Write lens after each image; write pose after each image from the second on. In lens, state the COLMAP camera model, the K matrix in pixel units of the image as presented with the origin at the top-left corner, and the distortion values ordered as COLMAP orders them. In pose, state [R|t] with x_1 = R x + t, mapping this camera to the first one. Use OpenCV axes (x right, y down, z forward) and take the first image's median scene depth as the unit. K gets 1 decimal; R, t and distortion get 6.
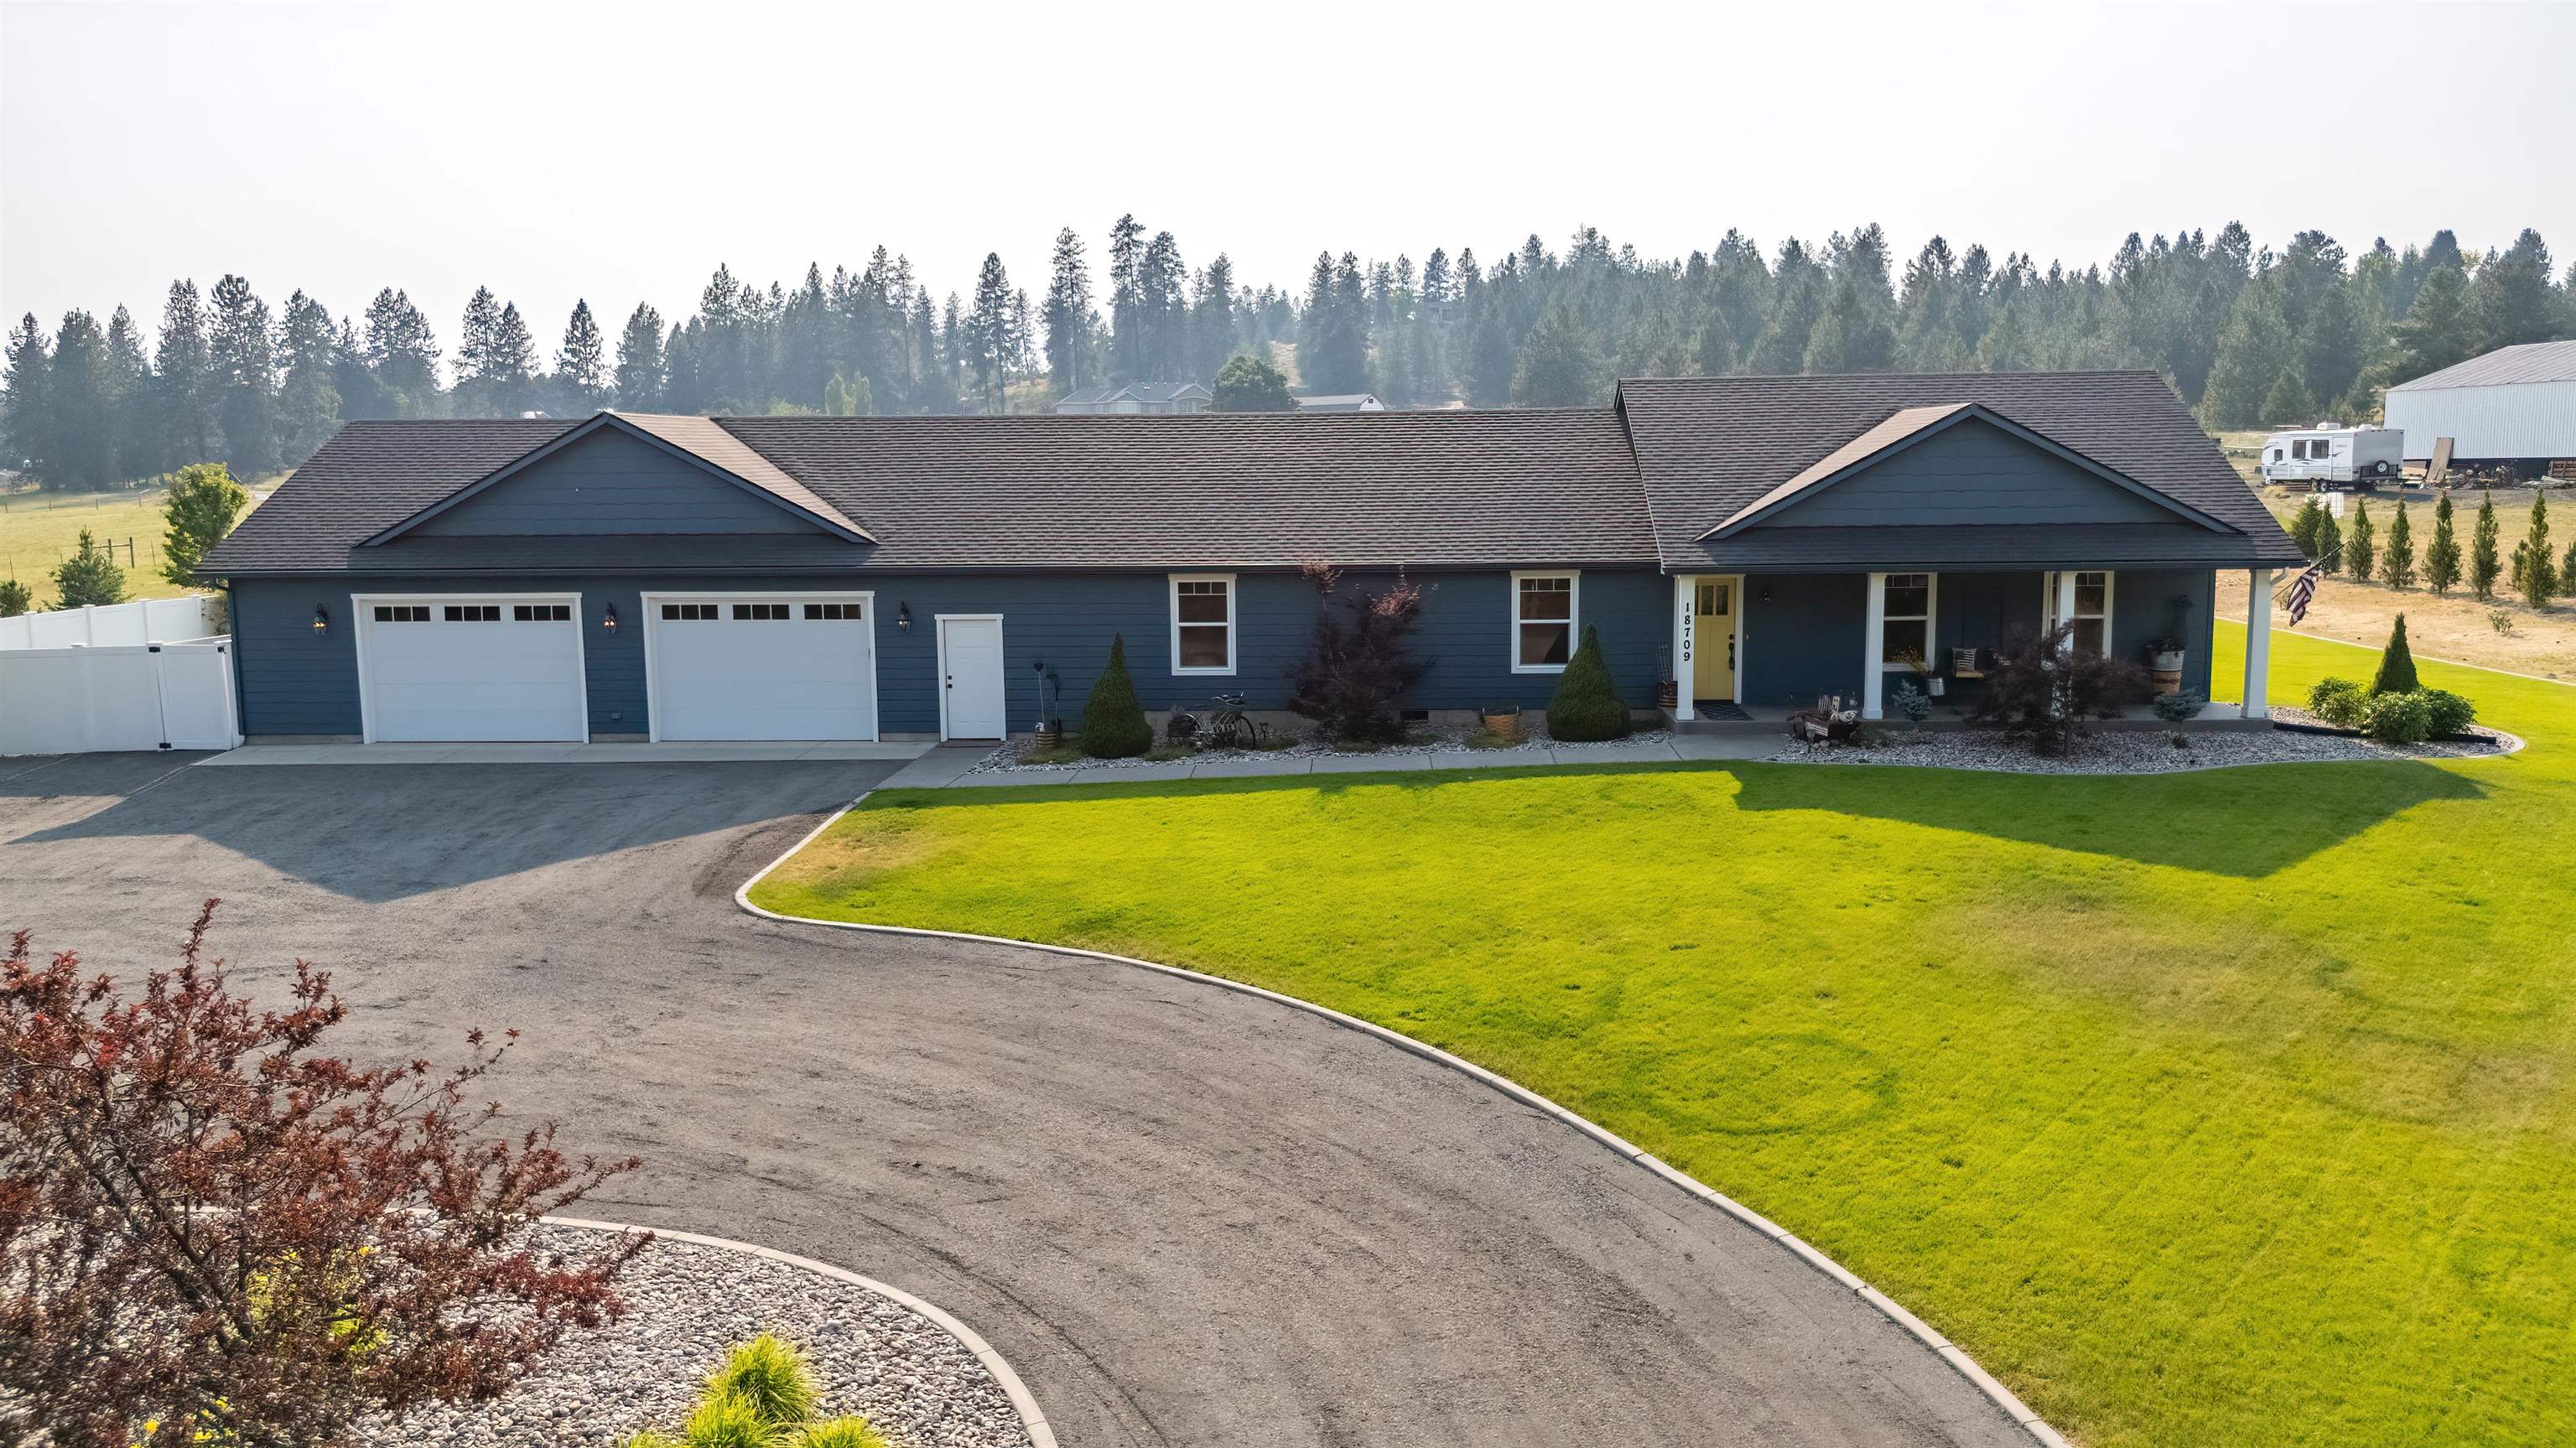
lens RADIAL K [[1906.4, 0, 1300.2], [0, 1906.4, 722.6], [0, 0, 1]] dist [0.068816, -0.065124]
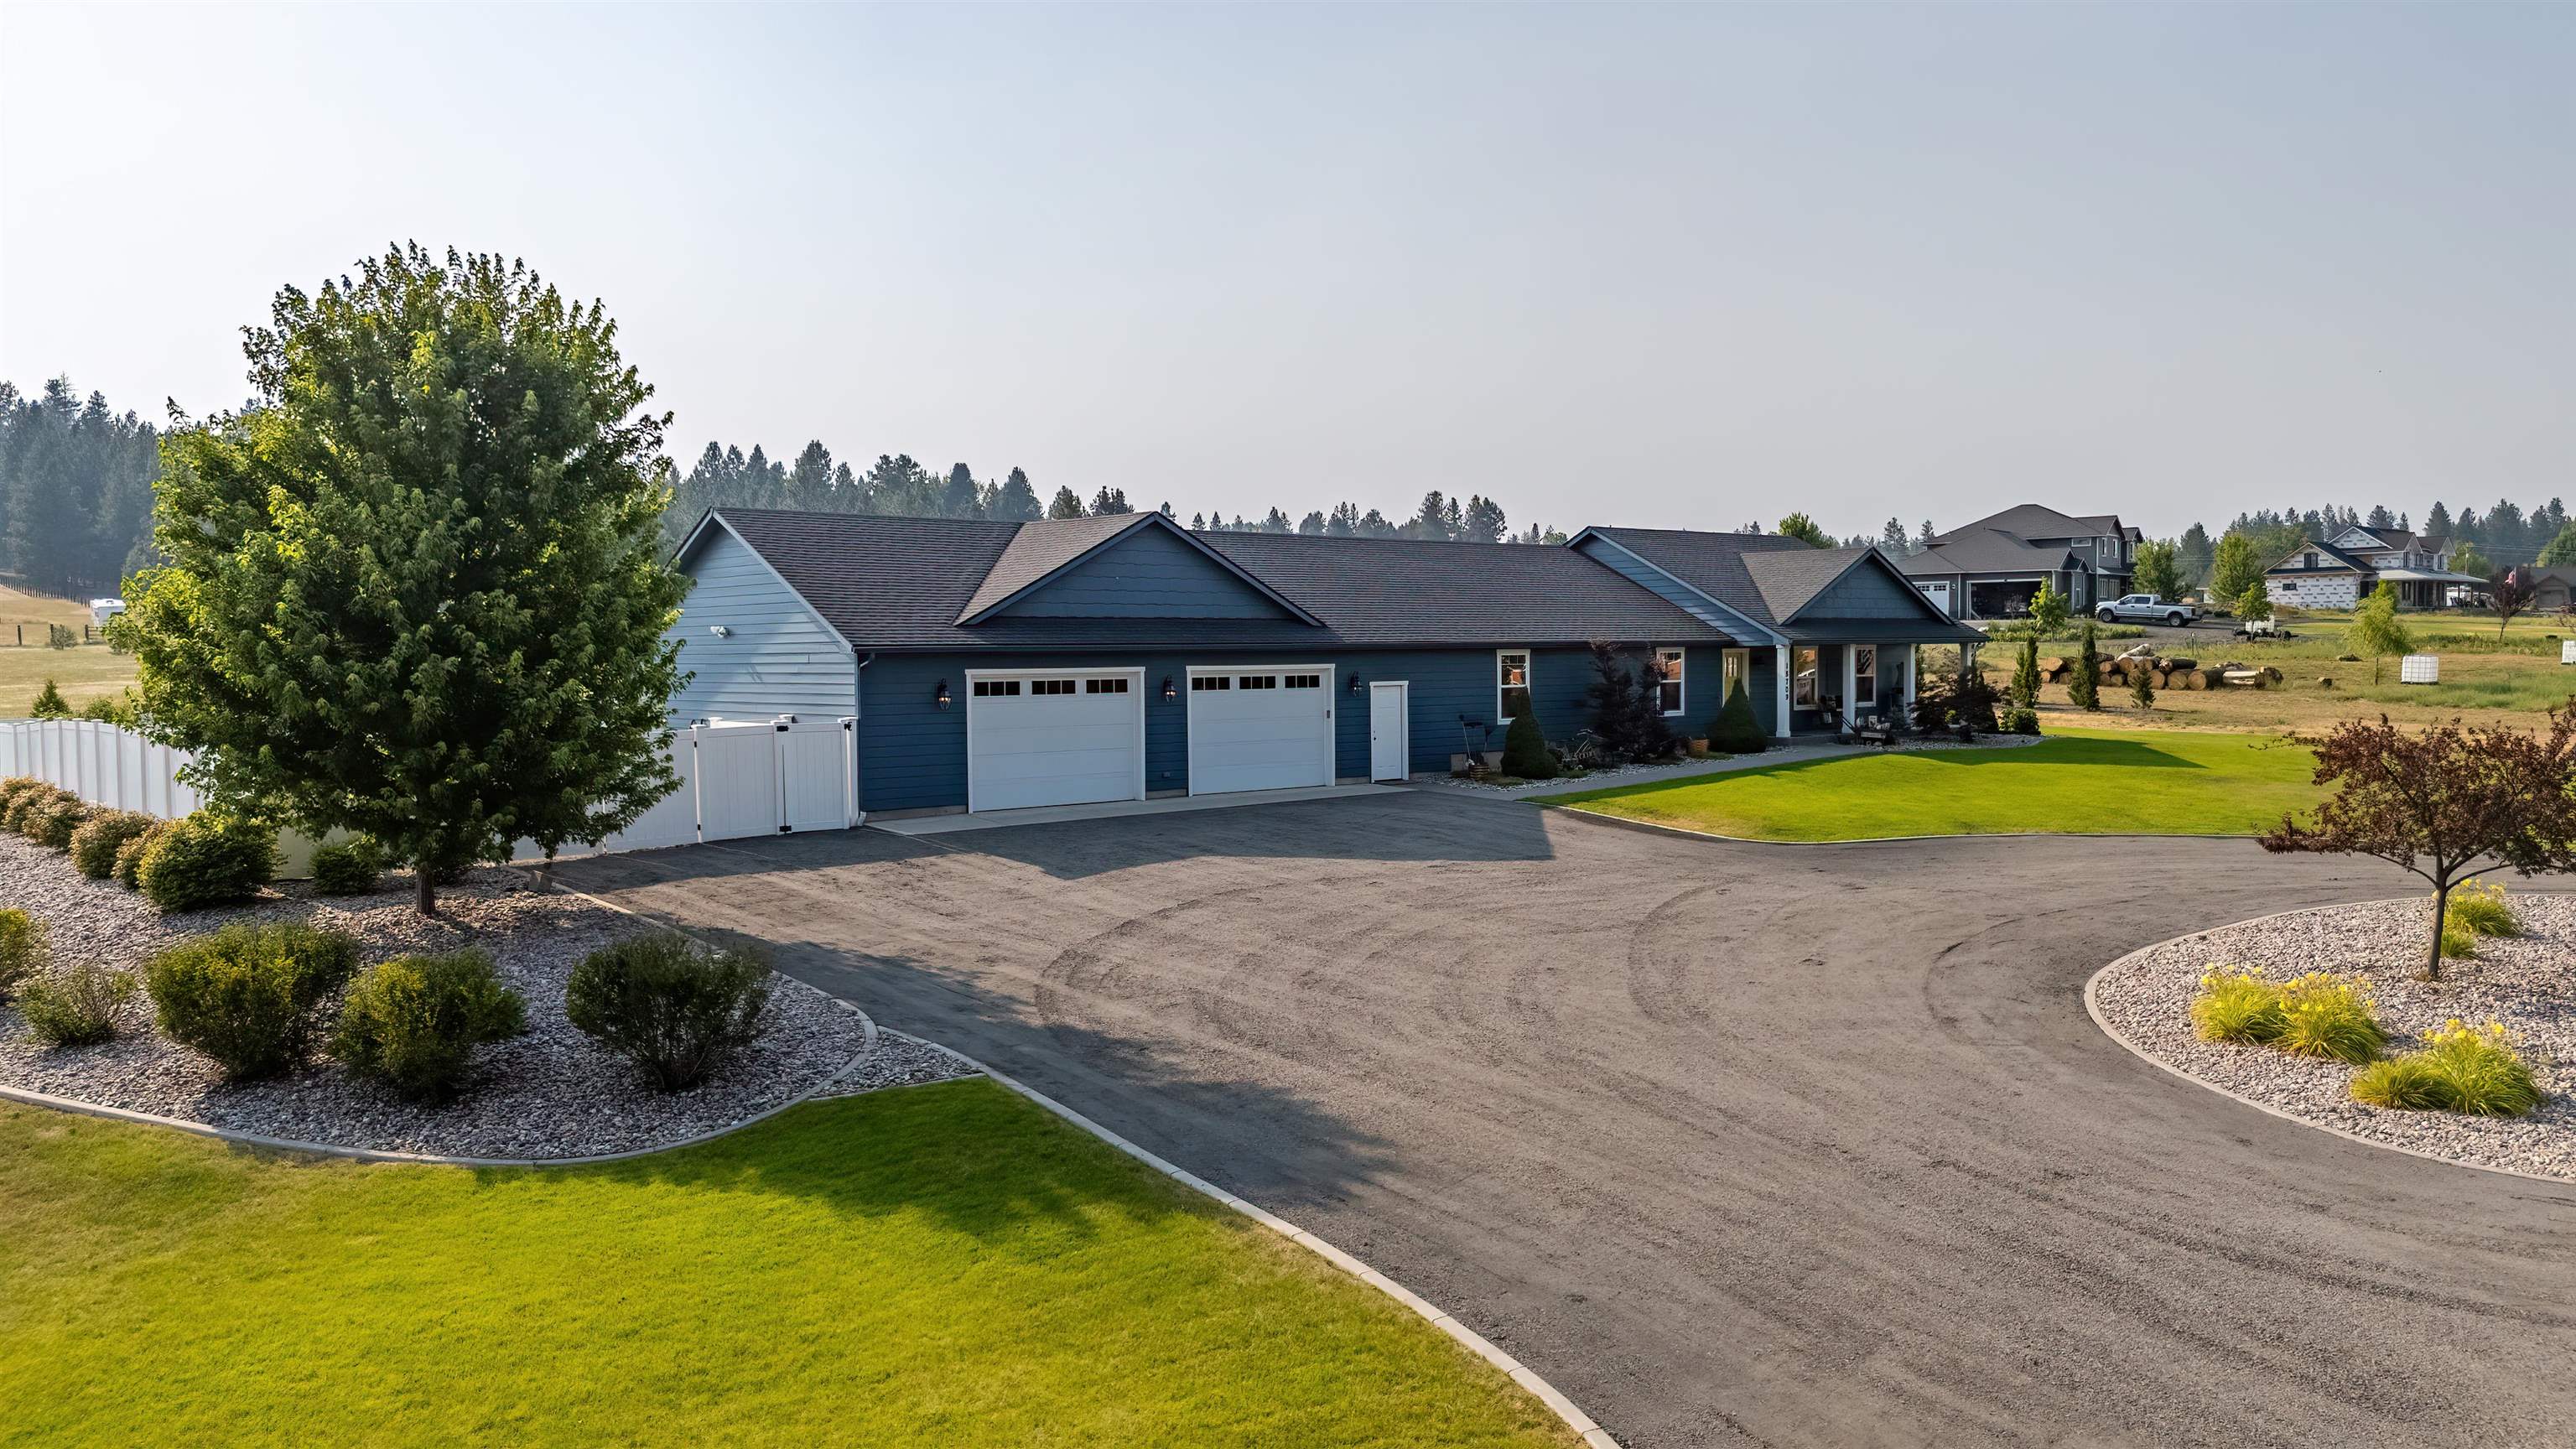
lens RADIAL K [[1906.5, 0, 1292.1], [0, 1906.5, 730.3], [0, 0, 1]] dist [0.068816, -0.065124]
pose [[0.714790, -0.025909, 0.698859, -1.096487], [0.093678, 0.993855, -0.058968, 0.044253], [-0.693037, 0.107618, 0.712824, 0.140915]]
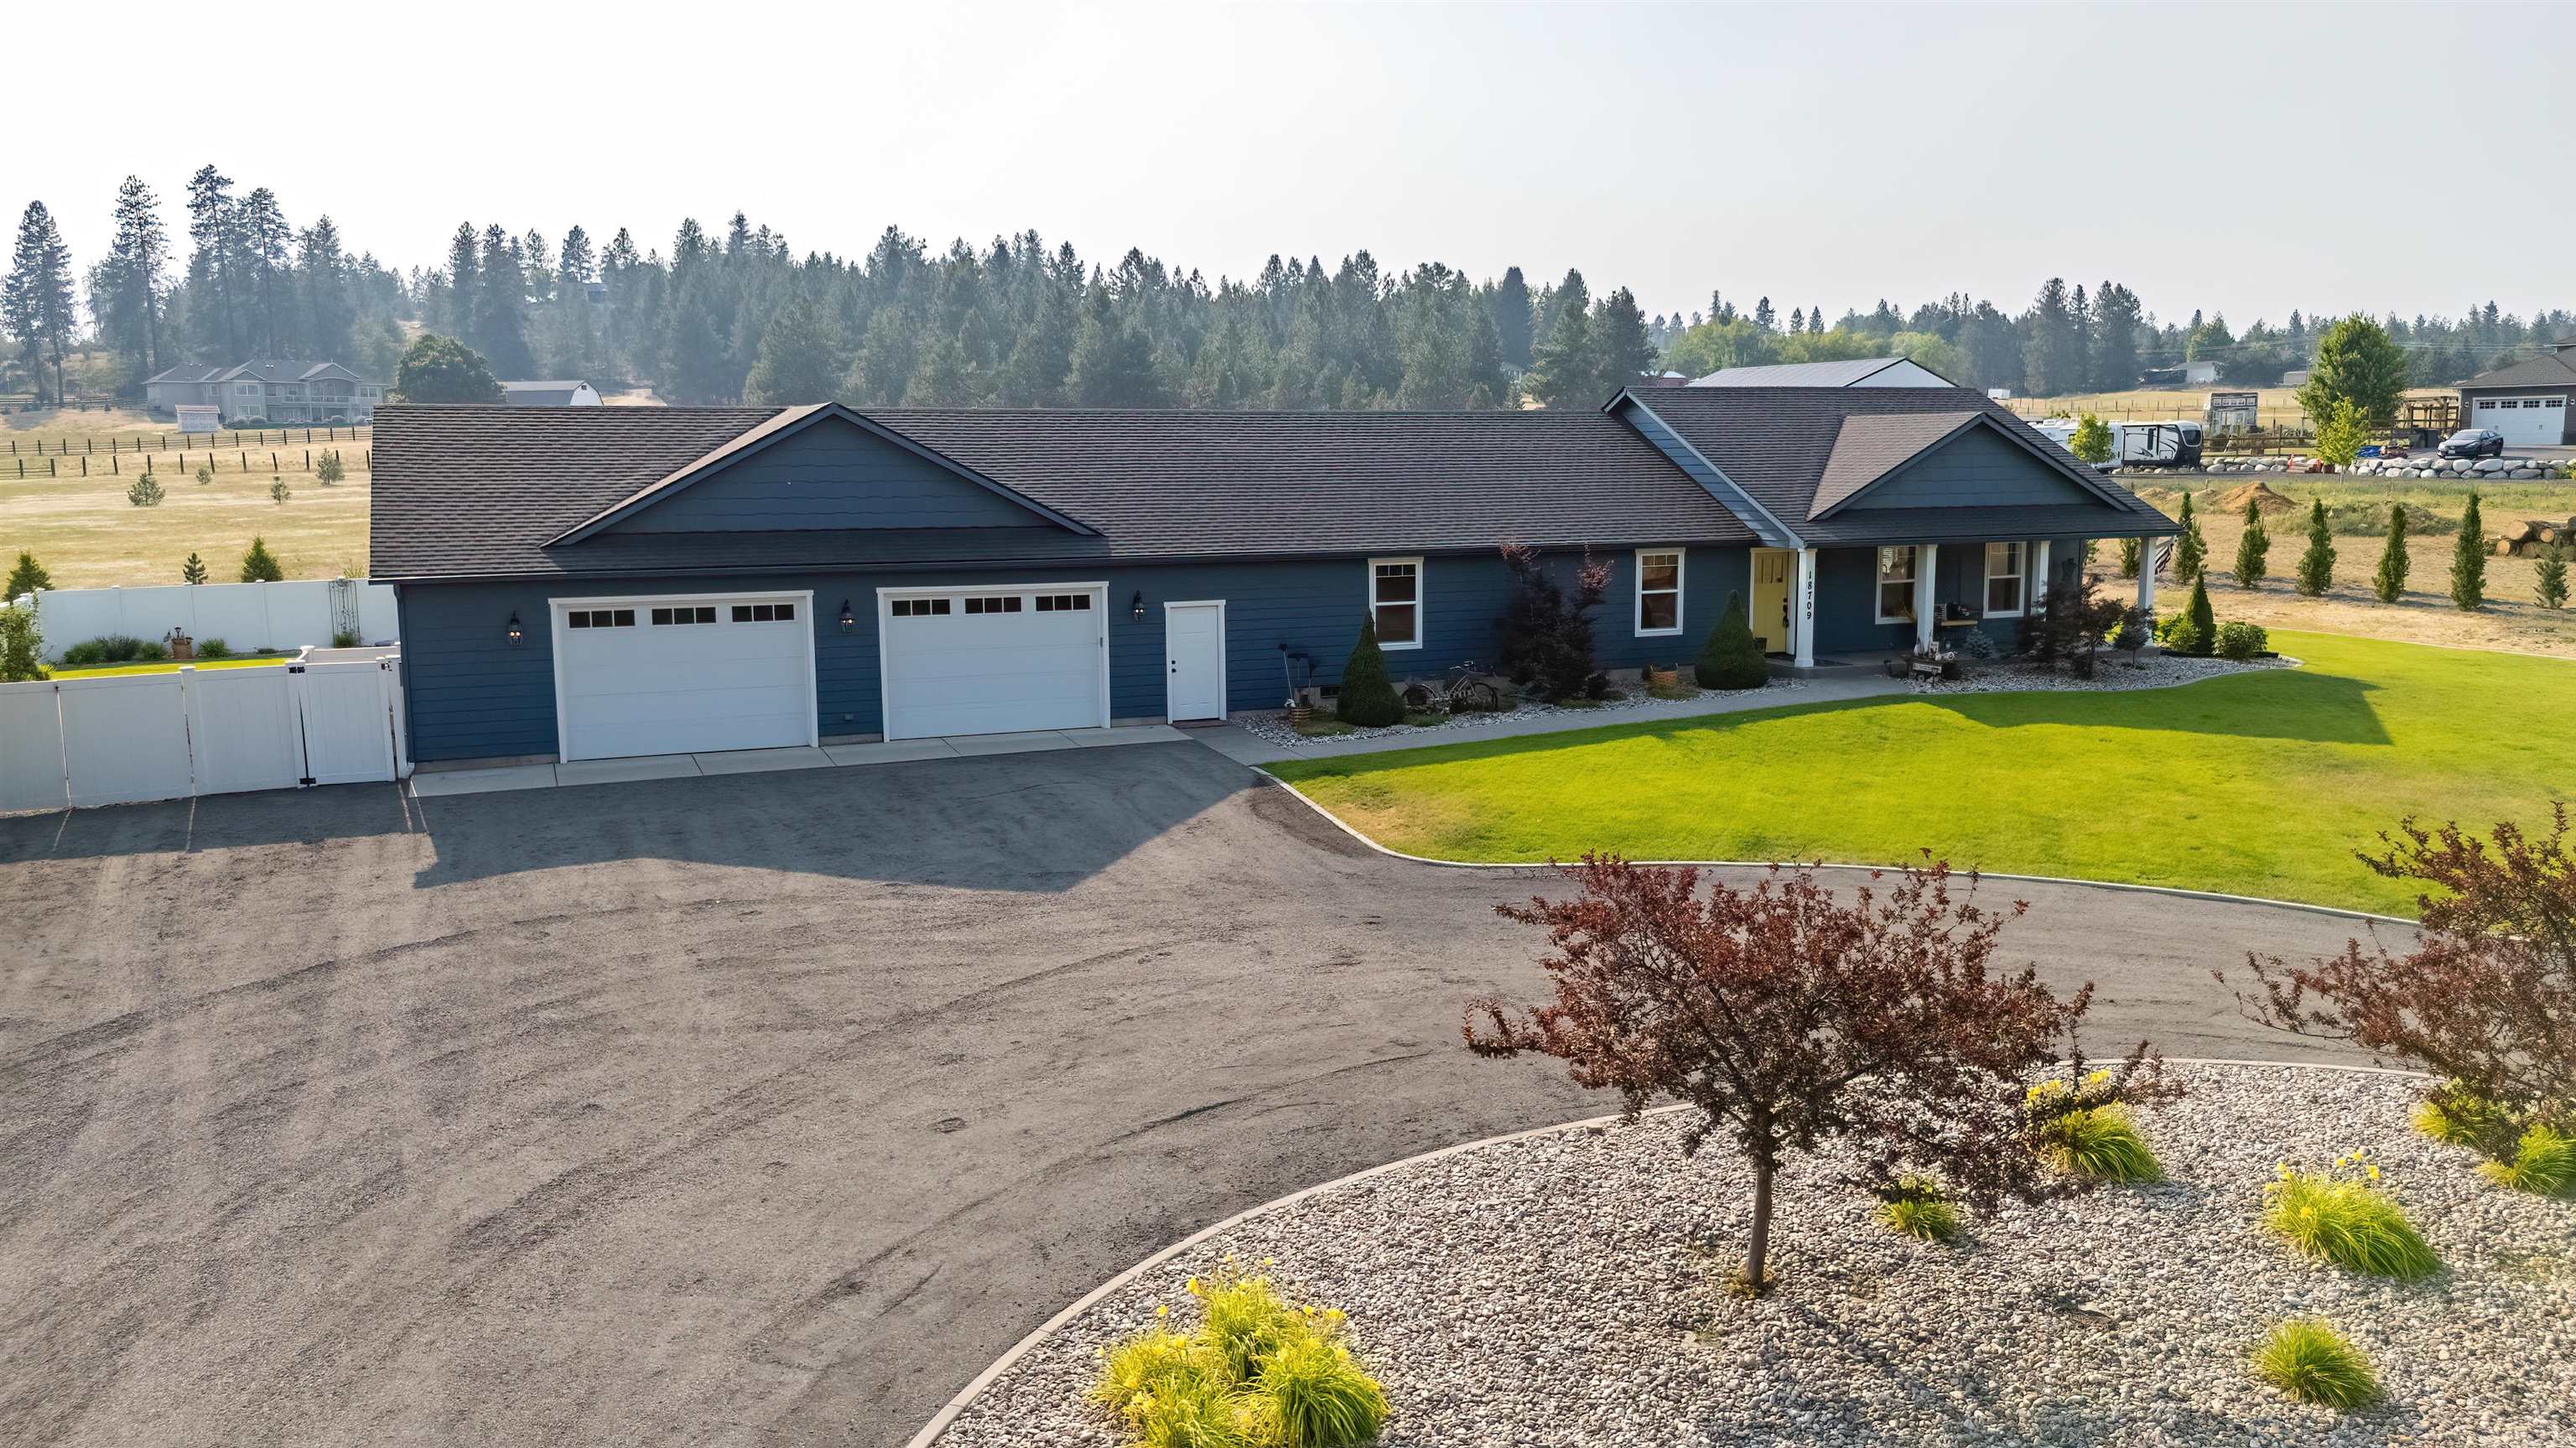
lens RADIAL K [[1906.4, 0, 1297.9], [0, 1906.4, 729.3], [0, 0, 1]] dist [0.068816, -0.065124]
pose [[0.898170, -0.058623, 0.435722, -0.575436], [0.056190, 0.998249, 0.018480, -0.002492], [-0.436042, 0.007886, 0.899892, 0.035485]]
